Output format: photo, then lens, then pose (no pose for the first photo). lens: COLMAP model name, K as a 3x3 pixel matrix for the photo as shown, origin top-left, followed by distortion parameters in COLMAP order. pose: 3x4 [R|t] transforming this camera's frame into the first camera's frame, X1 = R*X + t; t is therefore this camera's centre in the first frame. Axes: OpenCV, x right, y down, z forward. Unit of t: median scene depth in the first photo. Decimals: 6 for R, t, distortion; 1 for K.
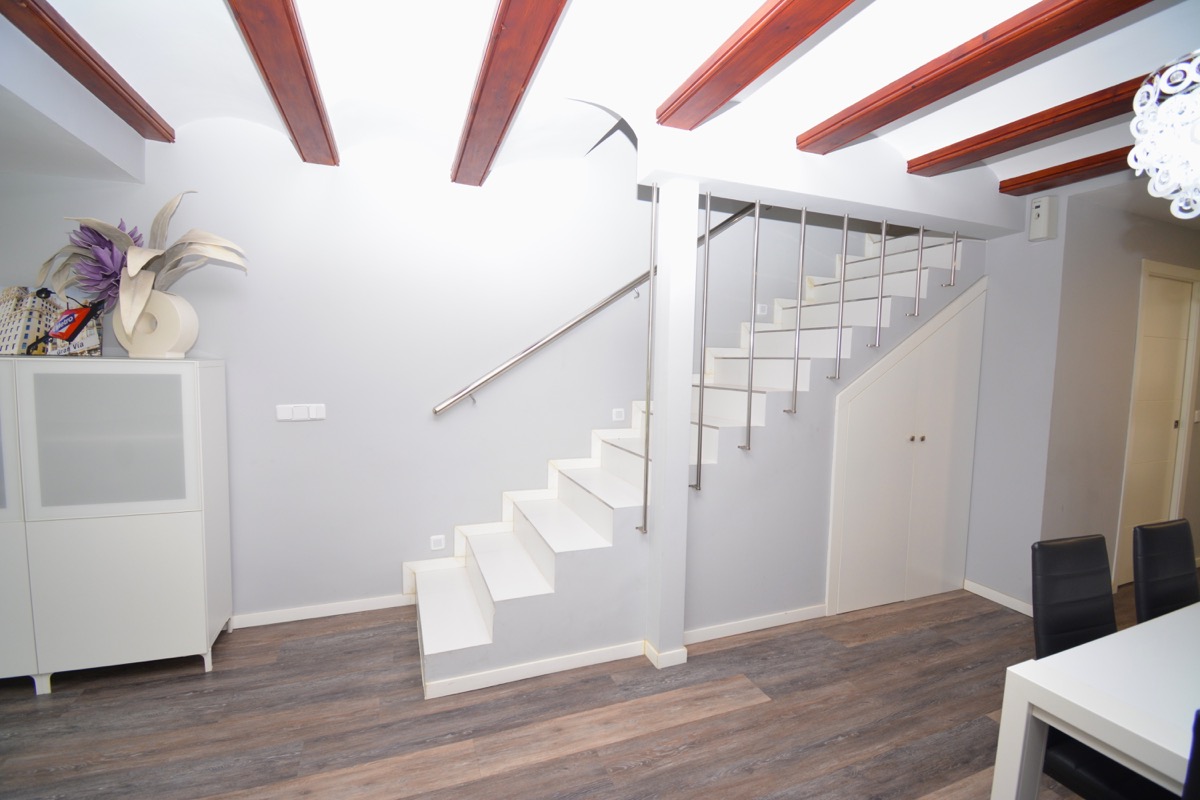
lens RADIAL K [[525.3, 0, 601.7], [0, 525.3, 398.6], [0, 0, 1]] dist [0.013453, -0.020820]
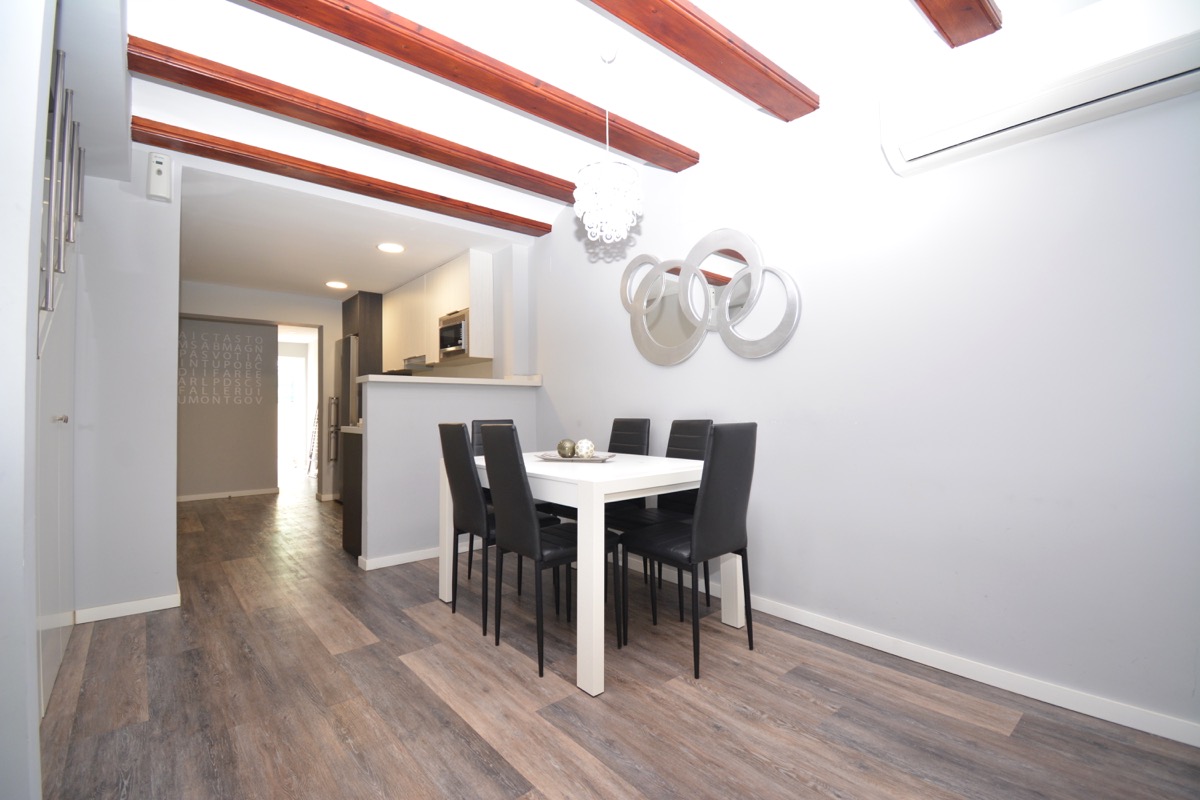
lens RADIAL K [[525.3, 0, 600.2], [0, 525.3, 395.5], [0, 0, 1]] dist [0.013453, -0.020820]
pose [[-0.326438, 0.013065, 0.945128, -0.394654], [0.070501, 0.997456, 0.010562, 0.121642], [-0.942586, 0.070081, -0.326529, 0.774017]]
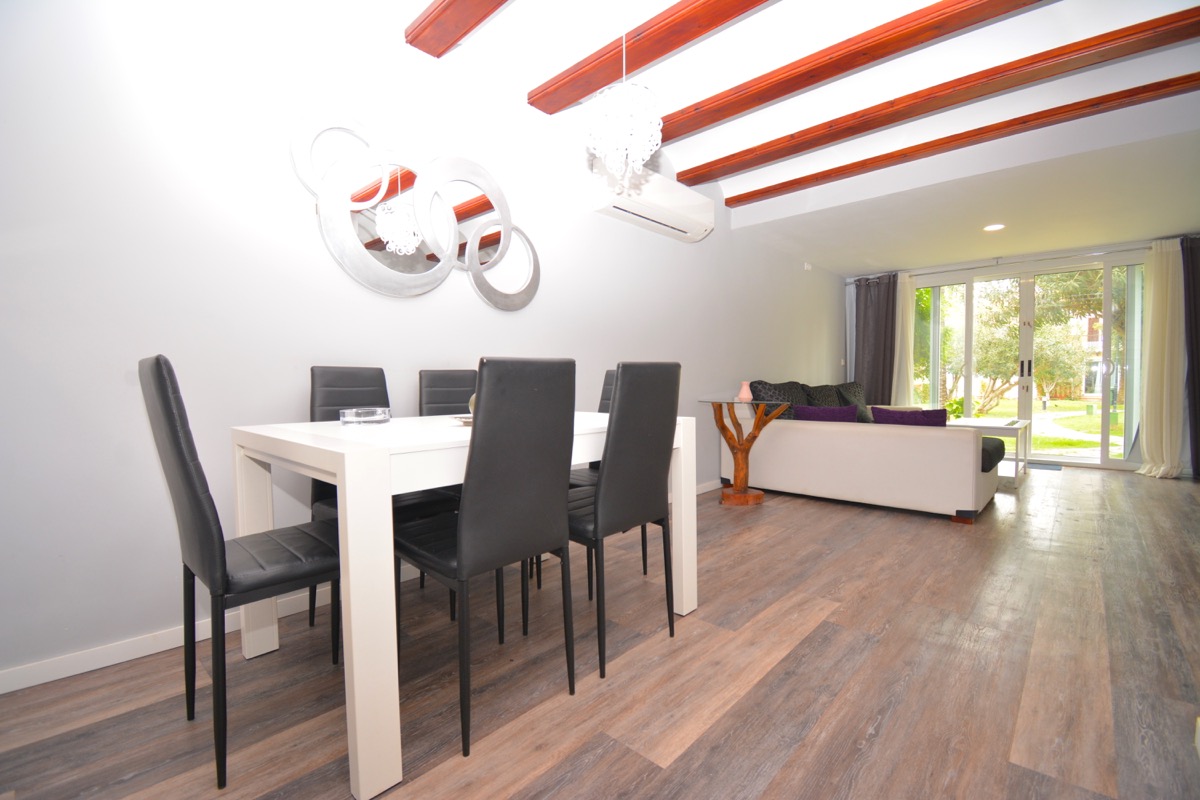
lens RADIAL K [[525.3, 0, 598.5], [0, 525.3, 400.3], [0, 0, 1]] dist [0.013453, -0.020820]
pose [[-0.900880, 0.001103, -0.434066, 0.951134], [-0.043645, 0.994699, 0.093111, 0.159085], [0.431868, 0.102826, -0.896056, 1.262961]]
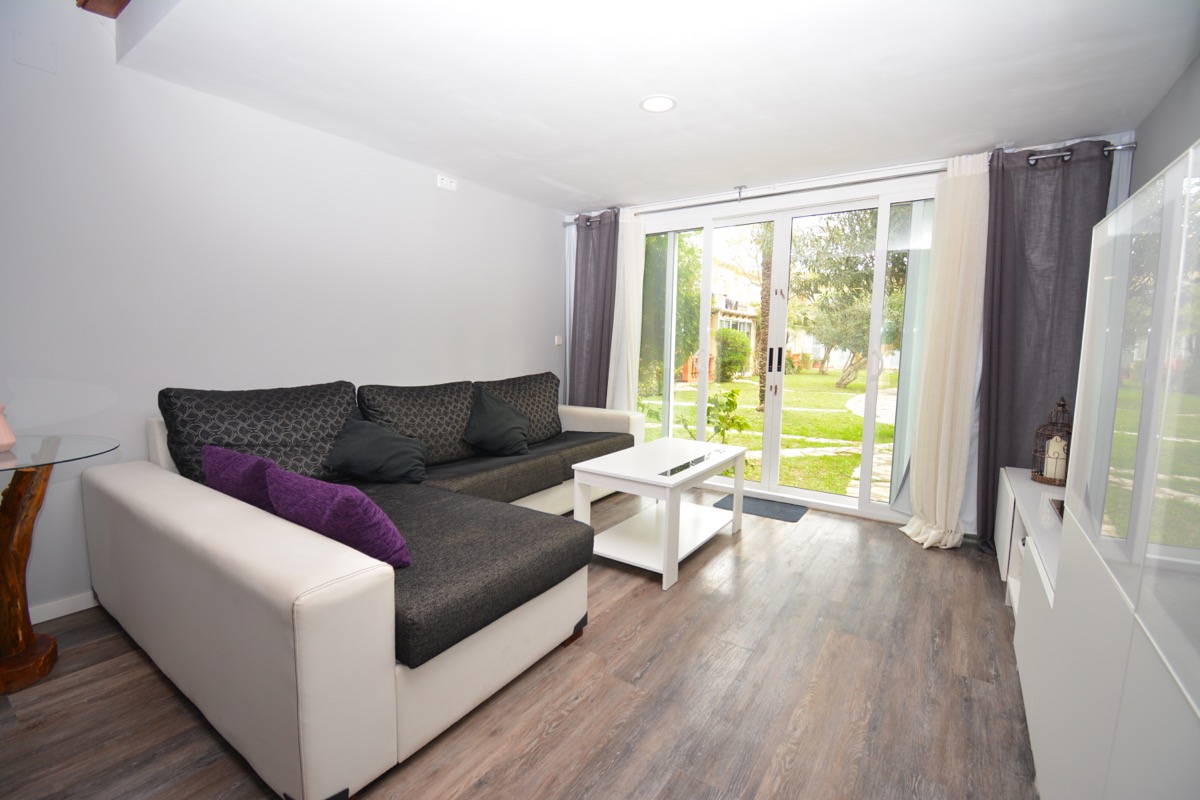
lens RADIAL K [[525.3, 0, 597.2], [0, 525.3, 397.2], [0, 0, 1]] dist [0.013453, -0.020820]
pose [[-0.827661, 0.025501, -0.560648, -0.552695], [-0.072933, 0.985609, 0.152499, 0.057030], [0.556469, 0.167108, -0.813891, 0.953394]]
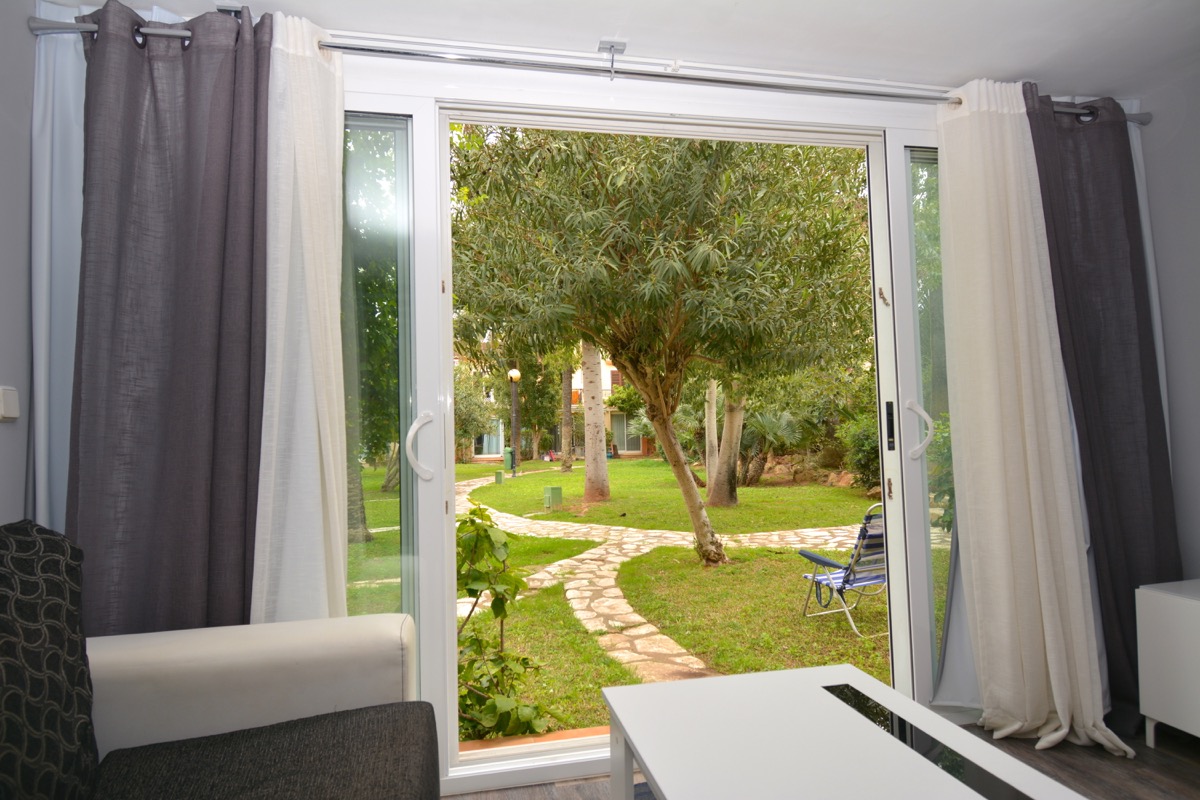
lens RADIAL K [[680.4, 0, 594.5], [0, 680.4, 399.3], [0, 0, 1]] dist [-0.006341, -0.005051]
pose [[-0.165474, -0.065424, -0.984042, -0.960944], [-0.051129, 0.997024, -0.057689, 0.166220], [0.984888, 0.040767, -0.168327, -0.069879]]
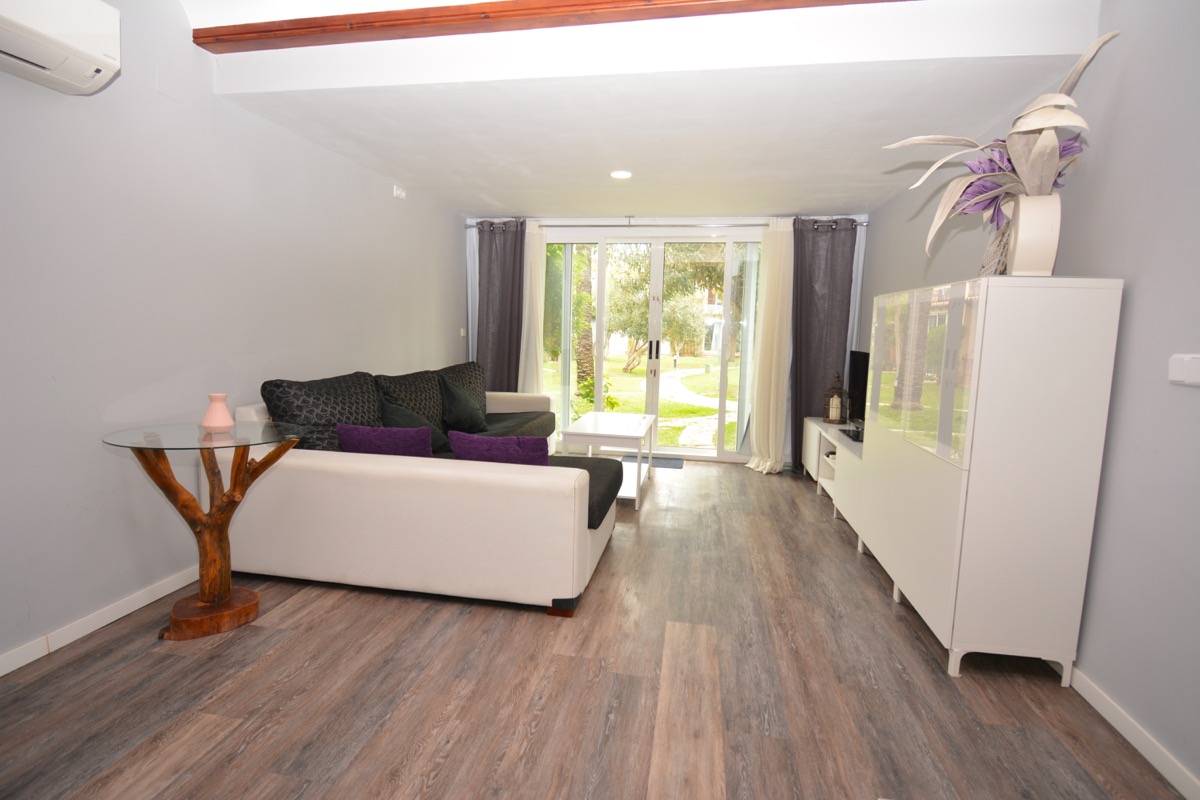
lens RADIAL K [[597.5, 0, 593.4], [0, 597.5, 392.0], [0, 0, 1]] dist [0.006480, -0.004846]
pose [[-0.527652, 0.053956, -0.847746, 0.281883], [-0.098215, 0.987413, 0.123976, 0.043731], [0.843764, 0.148677, -0.515711, 0.979007]]
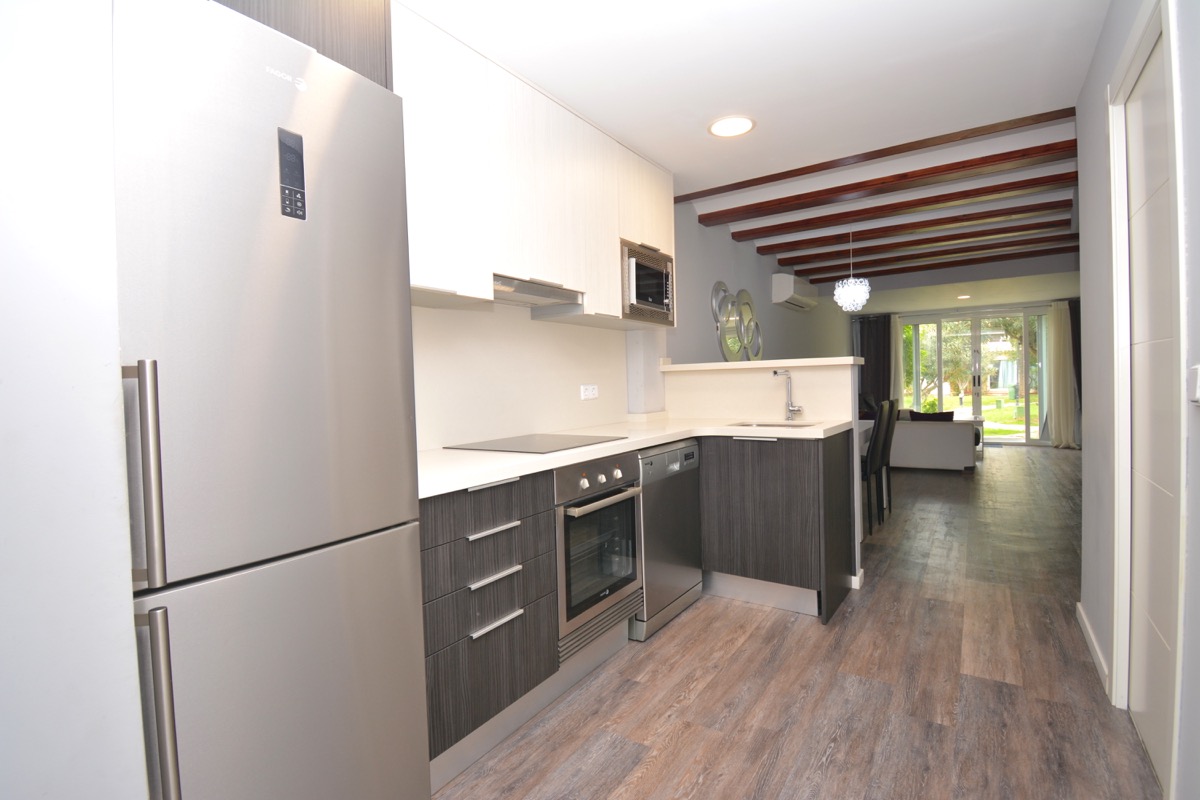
lens RADIAL K [[580.0, 0, 595.9], [0, 580.0, 395.6], [0, 0, 1]] dist [-0.009029, -0.001429]
pose [[-0.821034, 0.015760, -0.570661, 2.602439], [-0.029419, 0.997123, 0.069865, 0.048355], [0.570121, 0.074150, -0.818208, 1.710294]]
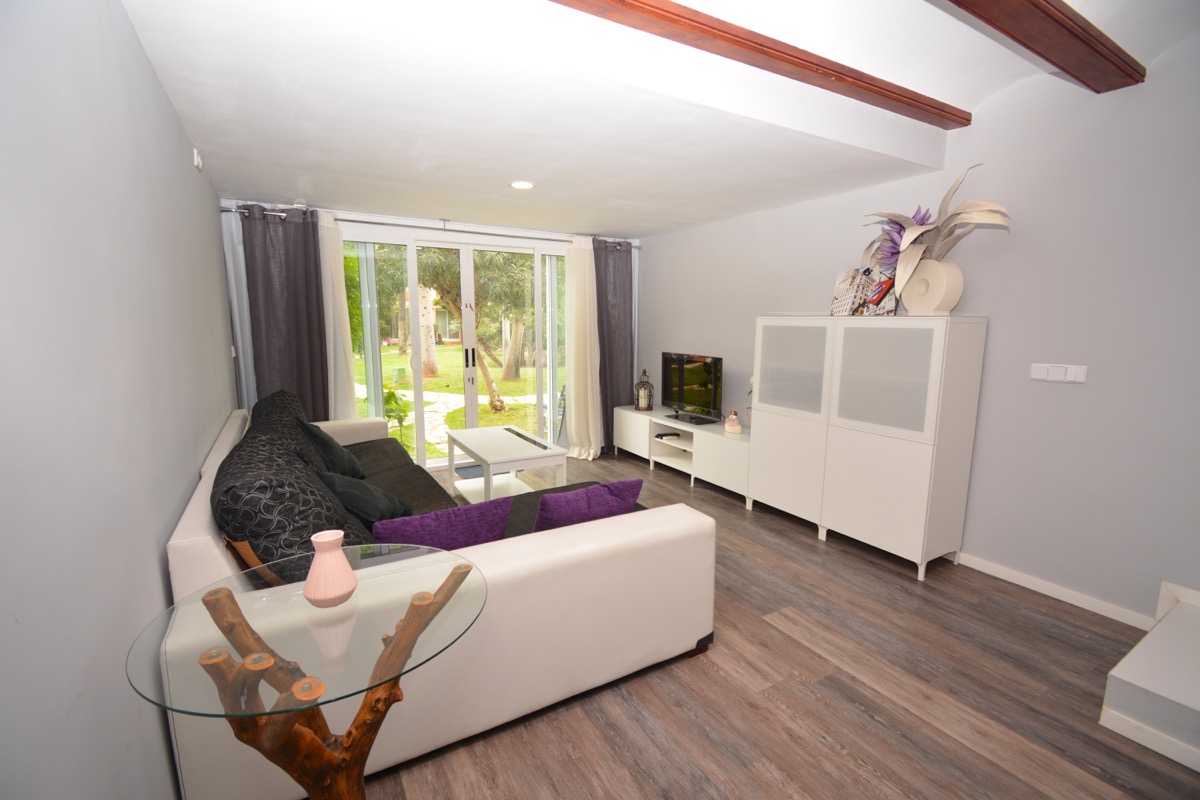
lens RADIAL K [[525.3, 0, 597.9], [0, 525.3, 397.5], [0, 0, 1]] dist [0.013453, -0.020820]
pose [[0.155146, 0.123398, -0.980154, 0.265672], [-0.075313, 0.990758, 0.112812, 0.030808], [0.985016, 0.056316, 0.163006, 0.061785]]
